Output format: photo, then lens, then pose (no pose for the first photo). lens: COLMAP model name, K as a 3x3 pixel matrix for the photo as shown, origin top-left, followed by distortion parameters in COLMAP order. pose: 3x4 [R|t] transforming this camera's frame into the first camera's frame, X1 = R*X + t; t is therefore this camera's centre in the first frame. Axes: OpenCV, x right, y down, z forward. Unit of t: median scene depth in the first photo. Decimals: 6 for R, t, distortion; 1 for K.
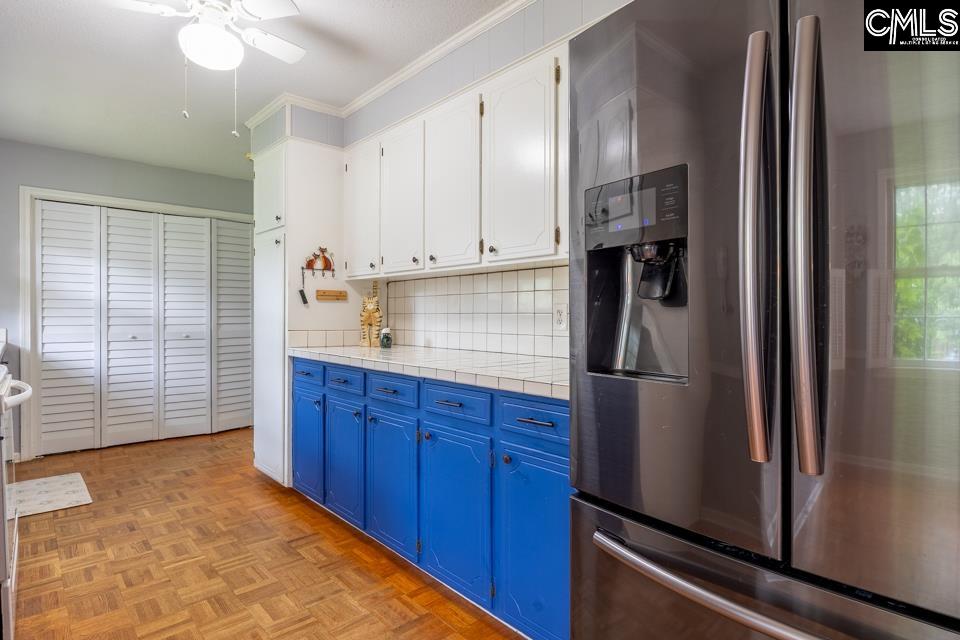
lens RADIAL K [[514.8, 0, 508.4], [0, 514.8, 312.9], [0, 0, 1]] dist [-0.000664, 0.000111]
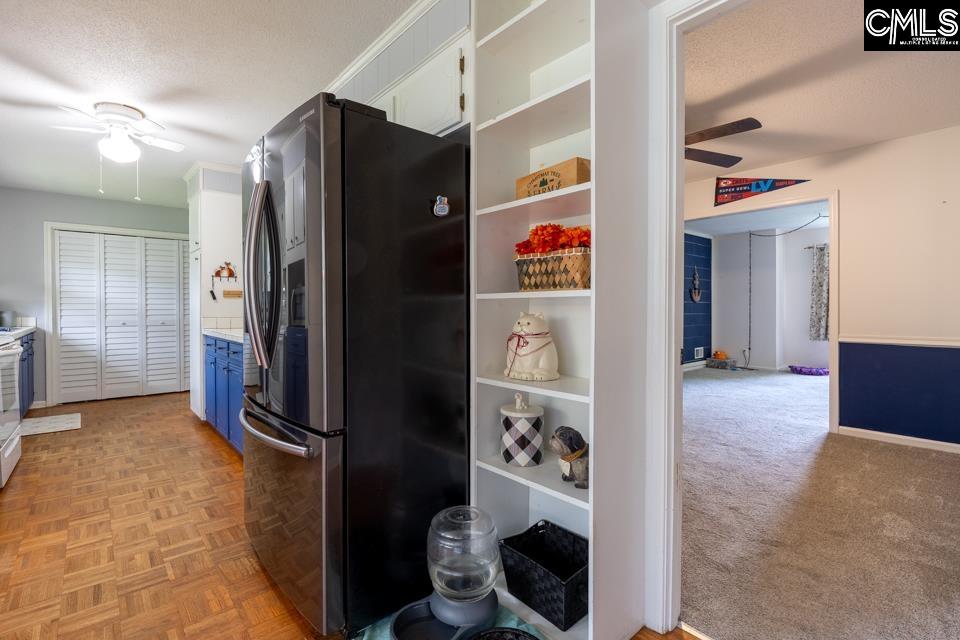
lens RADIAL K [[450.3, 0, 476.2], [0, 450.3, 311.5], [0, 0, 1]] dist [-0.001366, -0.000710]
pose [[0.998519, -0.003331, -0.054305, 0.442115], [0.003754, 0.999963, 0.007682, 0.009699], [0.054277, -0.007874, 0.998495, -0.276832]]
